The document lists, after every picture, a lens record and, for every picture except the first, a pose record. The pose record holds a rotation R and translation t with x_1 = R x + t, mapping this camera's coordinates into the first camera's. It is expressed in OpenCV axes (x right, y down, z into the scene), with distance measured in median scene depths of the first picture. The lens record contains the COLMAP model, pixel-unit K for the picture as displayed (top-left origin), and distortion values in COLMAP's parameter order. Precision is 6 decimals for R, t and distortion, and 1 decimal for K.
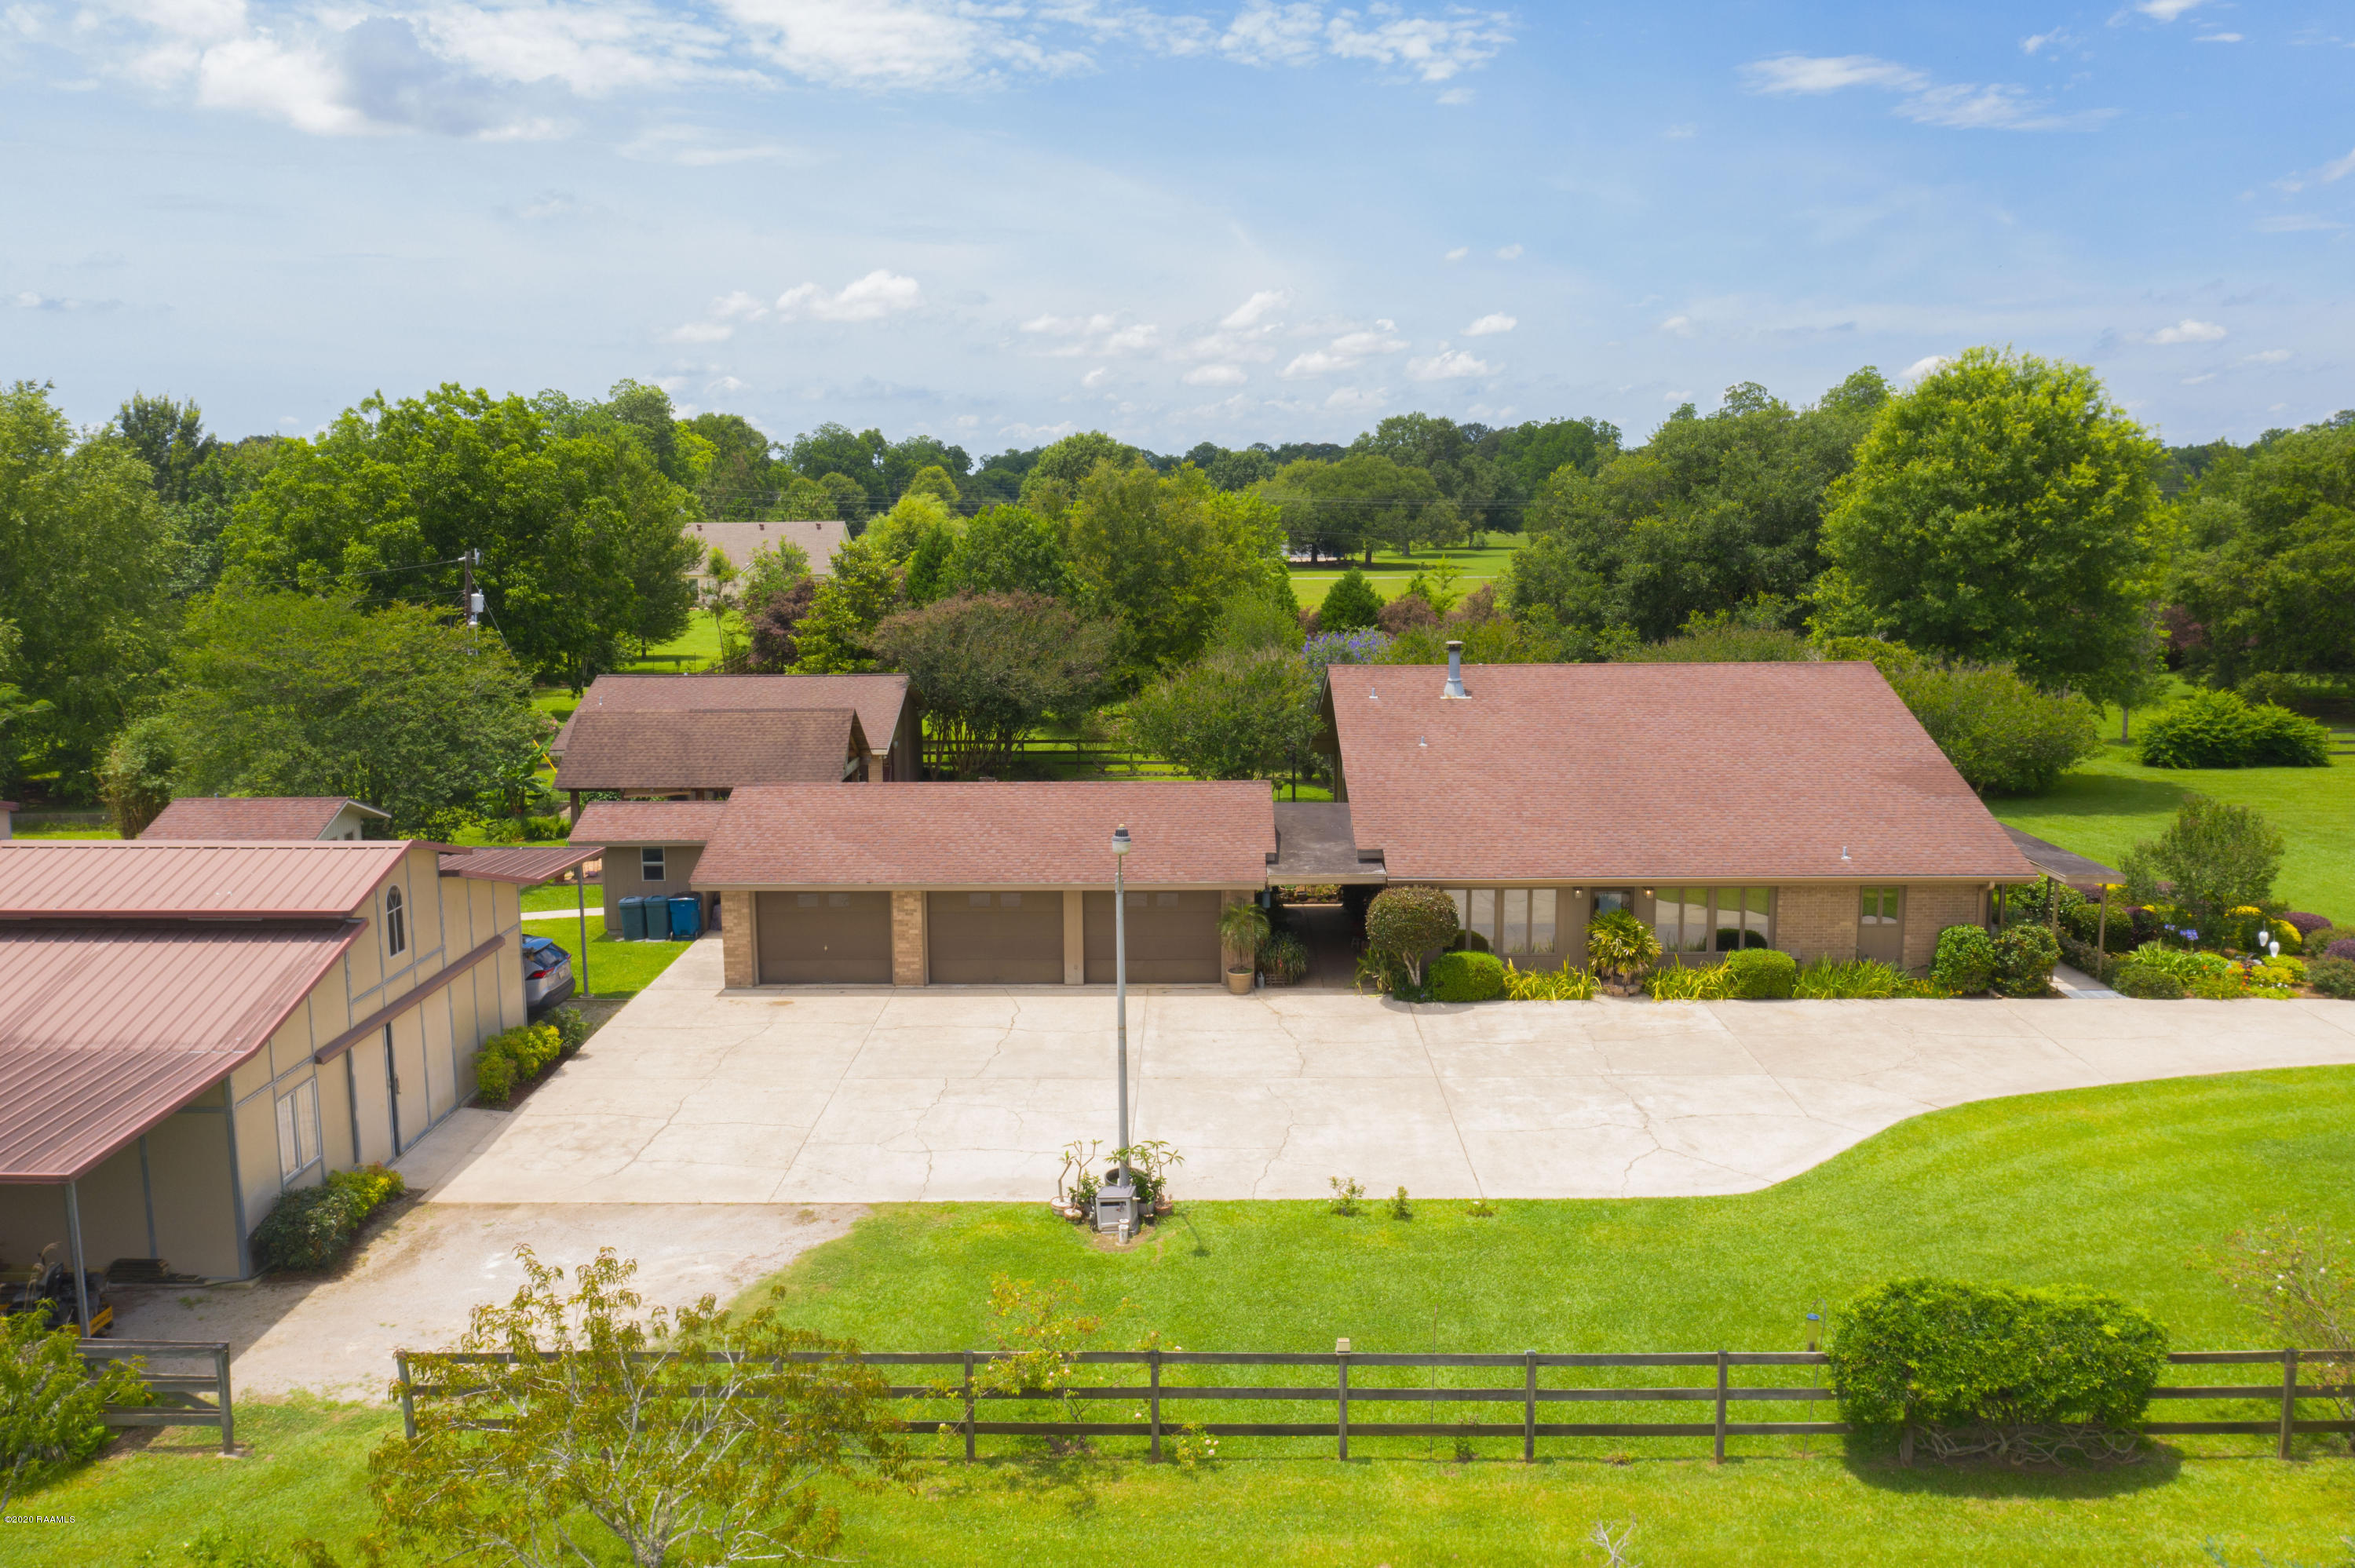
lens RADIAL K [[1891.8, 0, 1177.3], [0, 1891.8, 706.7], [0, 0, 1]] dist [-0.008579, -0.000324]
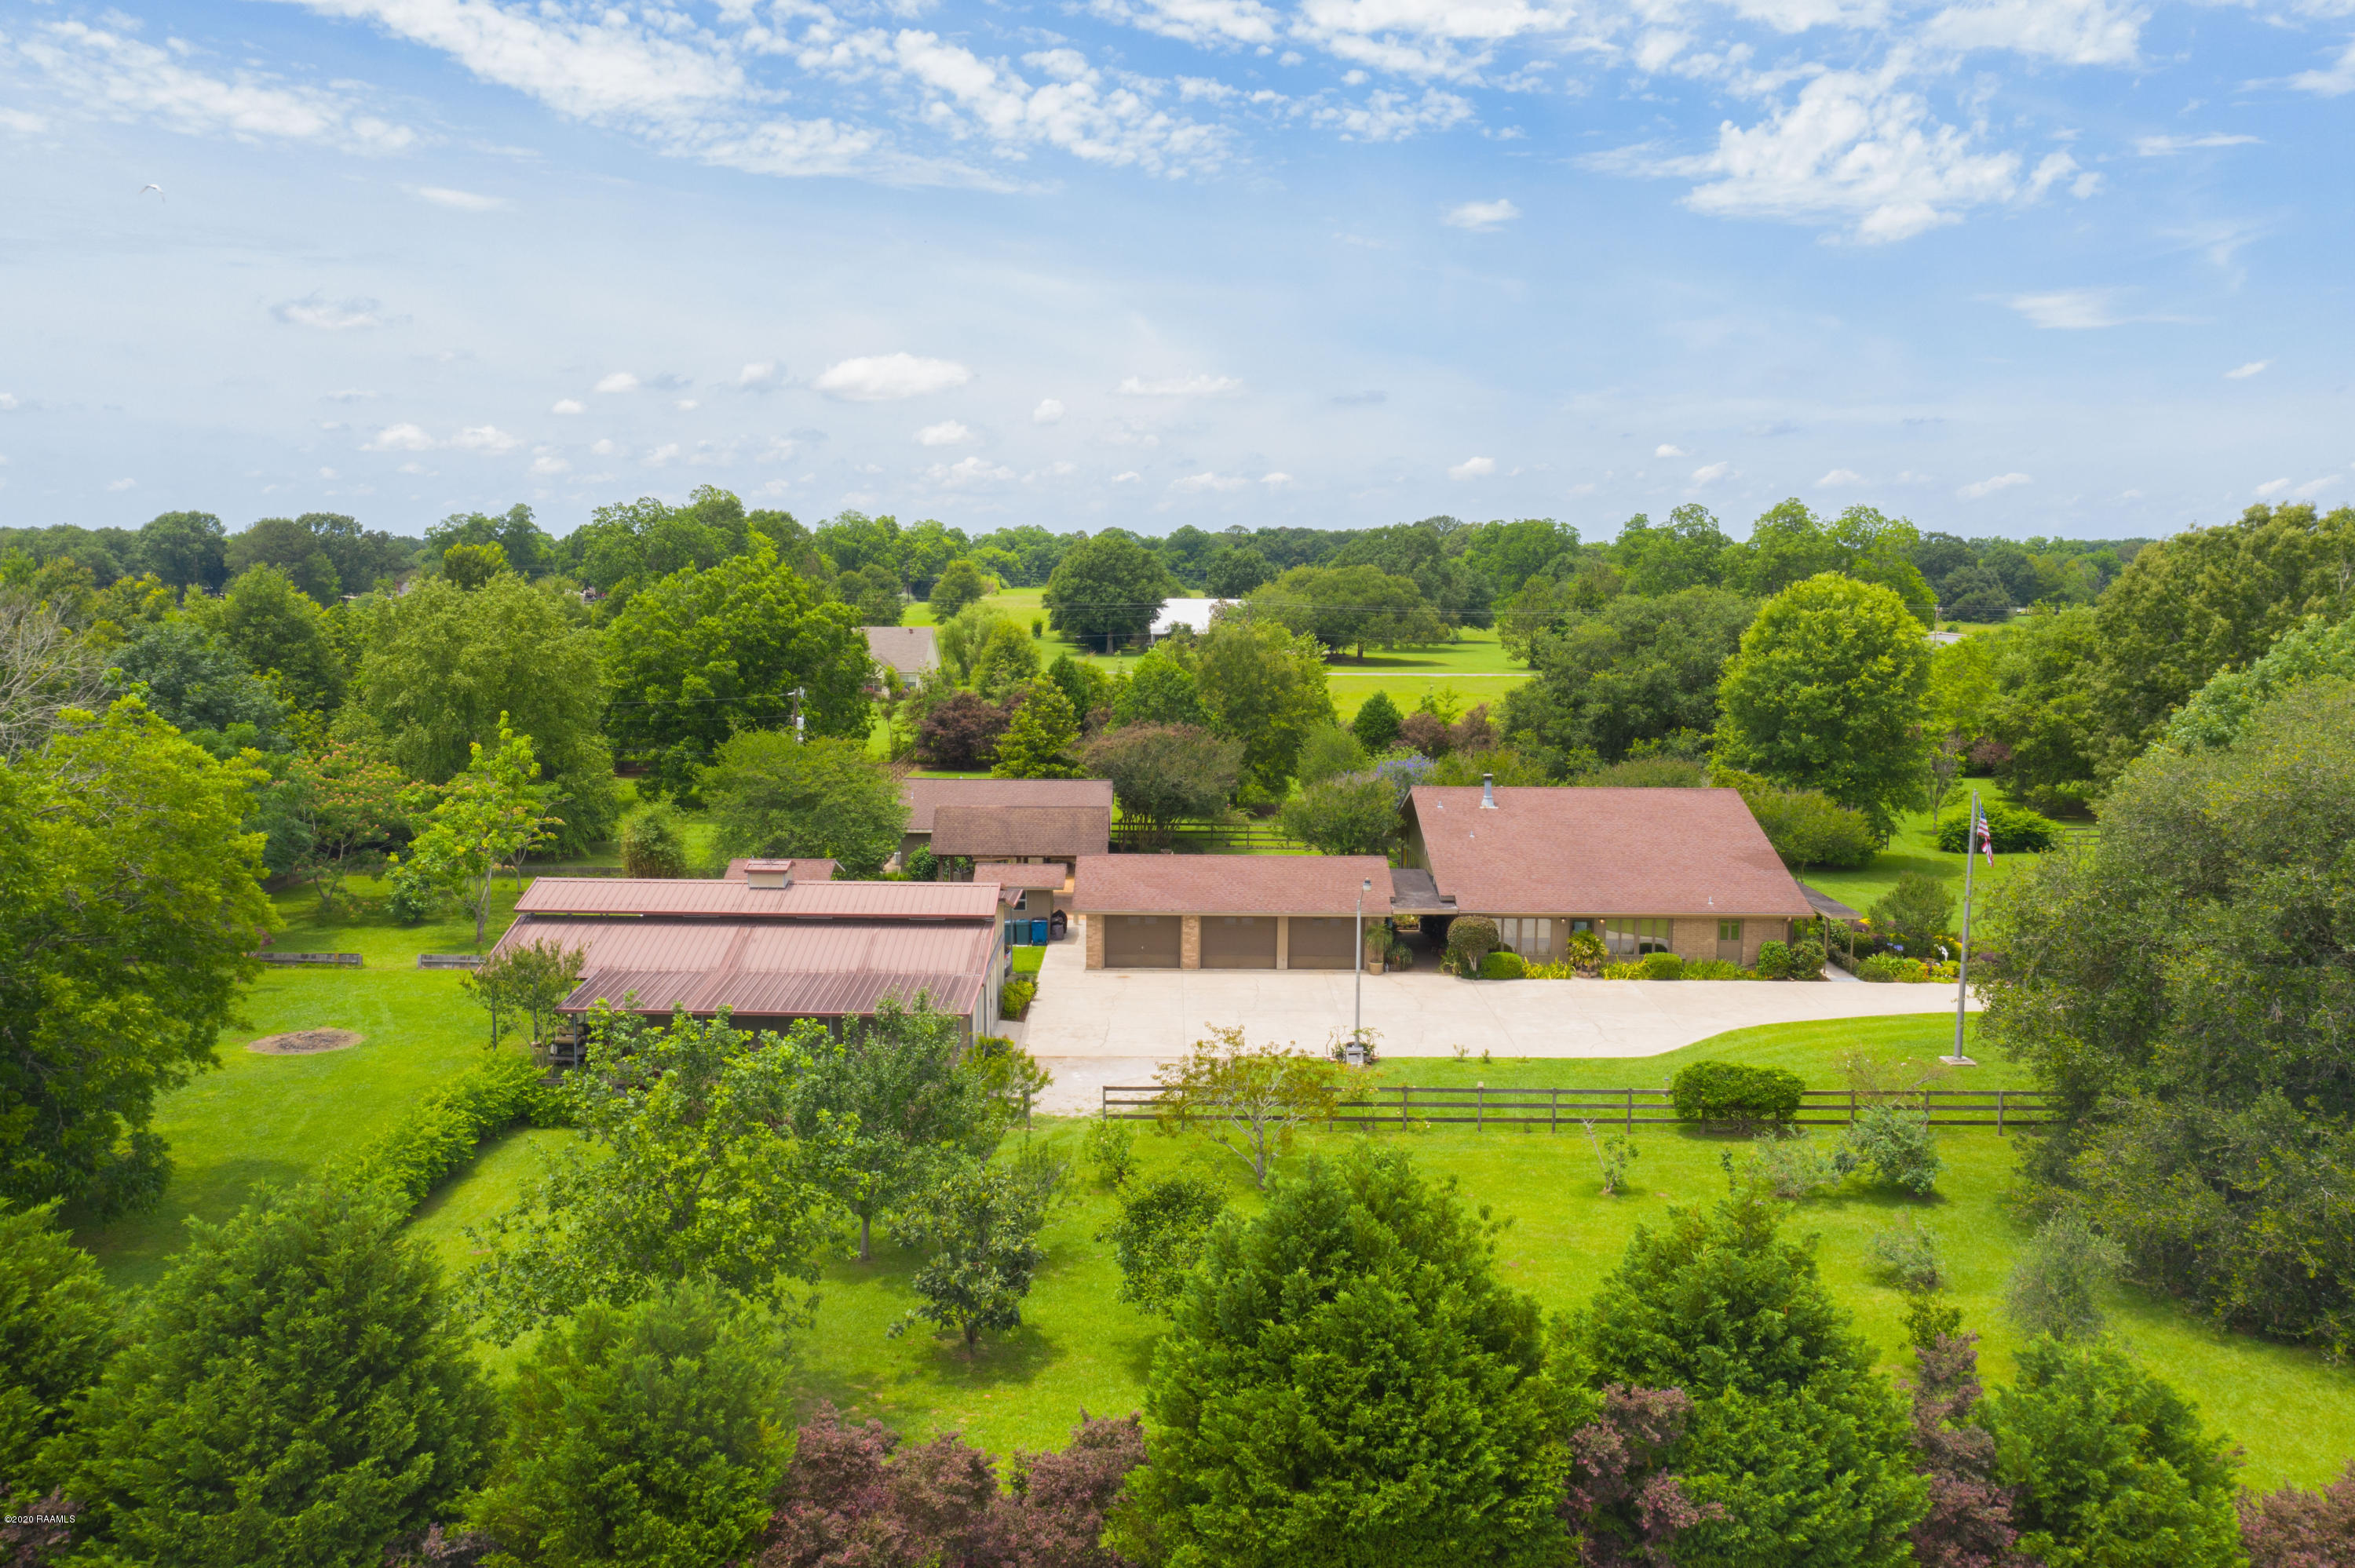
lens RADIAL K [[1886.2, 0, 1172.1], [0, 1886.2, 774.9], [0, 0, 1]] dist [-0.005290, -0.006602]
pose [[0.999710, 0.013072, 0.020218, -0.175262], [-0.013119, 0.999912, 0.002176, -0.035033], [-0.020188, -0.002440, 0.999793, -0.695073]]
